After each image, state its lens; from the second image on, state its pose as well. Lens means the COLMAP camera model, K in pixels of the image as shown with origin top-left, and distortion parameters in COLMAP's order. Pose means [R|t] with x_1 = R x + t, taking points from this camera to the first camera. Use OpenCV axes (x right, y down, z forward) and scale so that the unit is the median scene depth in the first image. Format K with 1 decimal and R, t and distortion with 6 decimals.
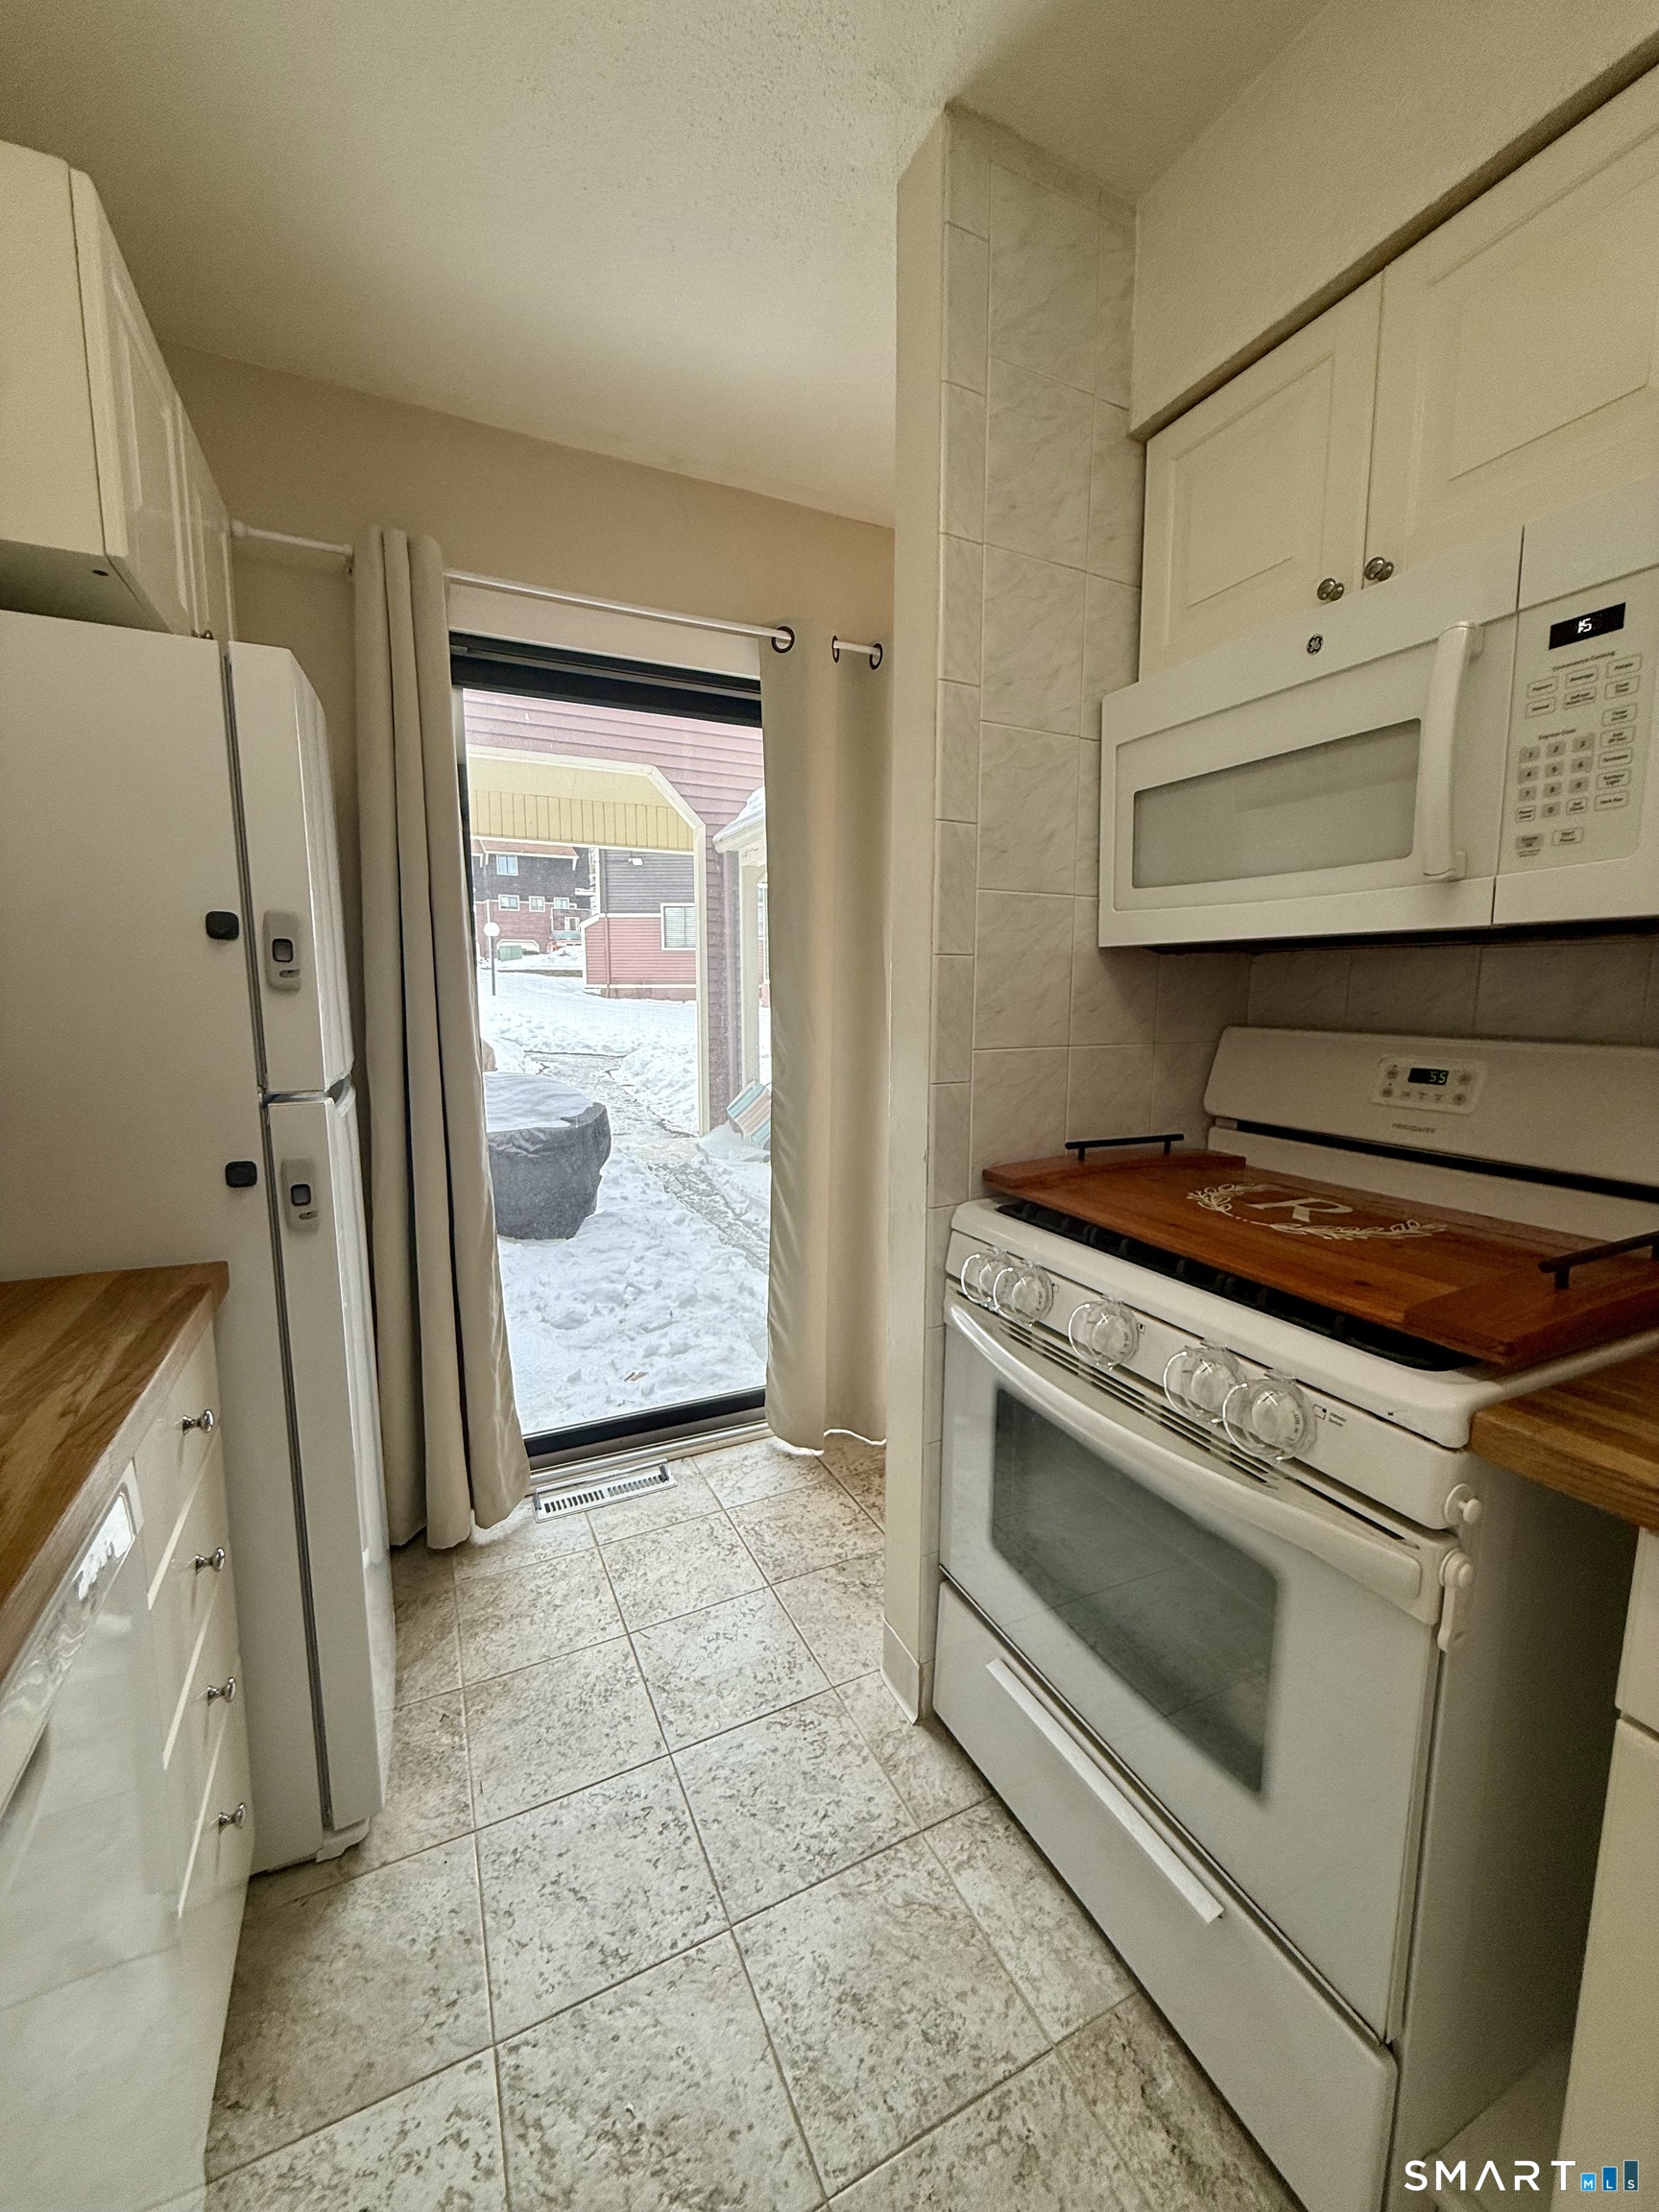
lens RADIAL K [[880.7, 0, 833.8], [0, 880.7, 1102.1], [0, 0, 1]] dist [-0.001342, -0.000631]
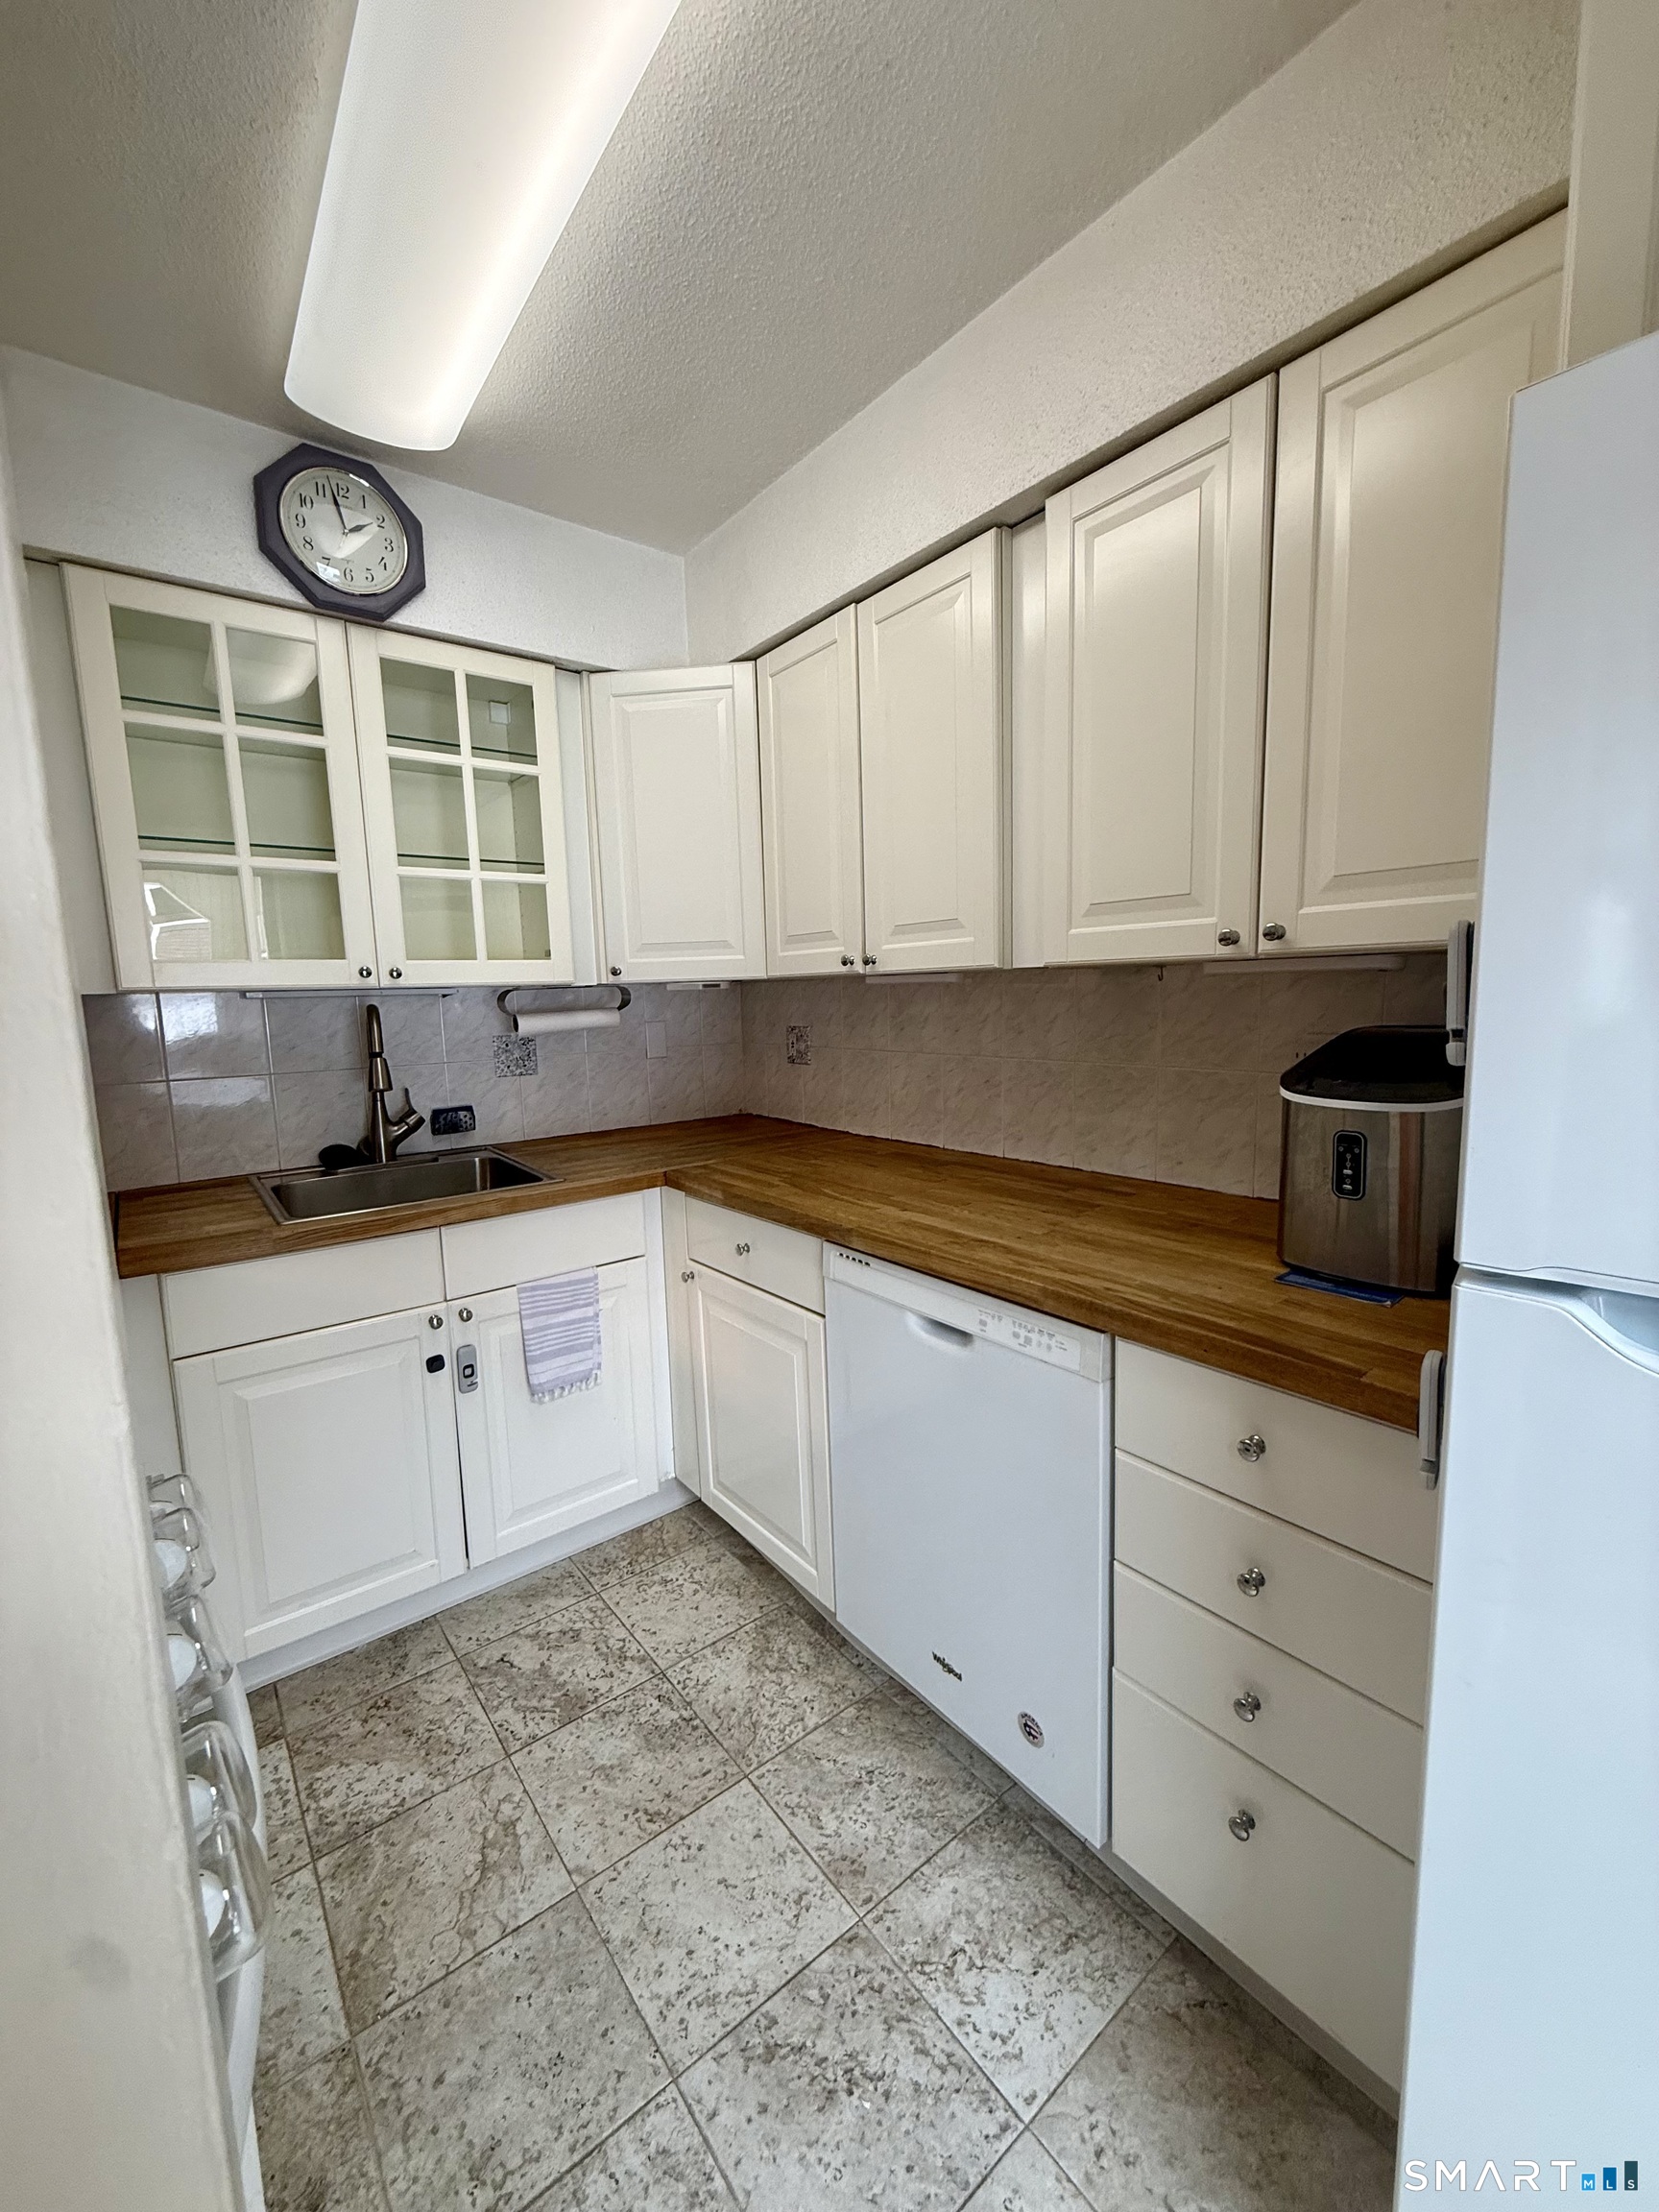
lens RADIAL K [[880.7, 0, 832.8], [0, 880.7, 1103.3], [0, 0, 1]] dist [-0.001342, -0.000631]
pose [[-0.976008, 0.053903, -0.210958, -0.035973], [-0.001067, 0.967676, 0.252195, -0.284953], [0.217733, 0.246369, -0.944402, 1.710799]]
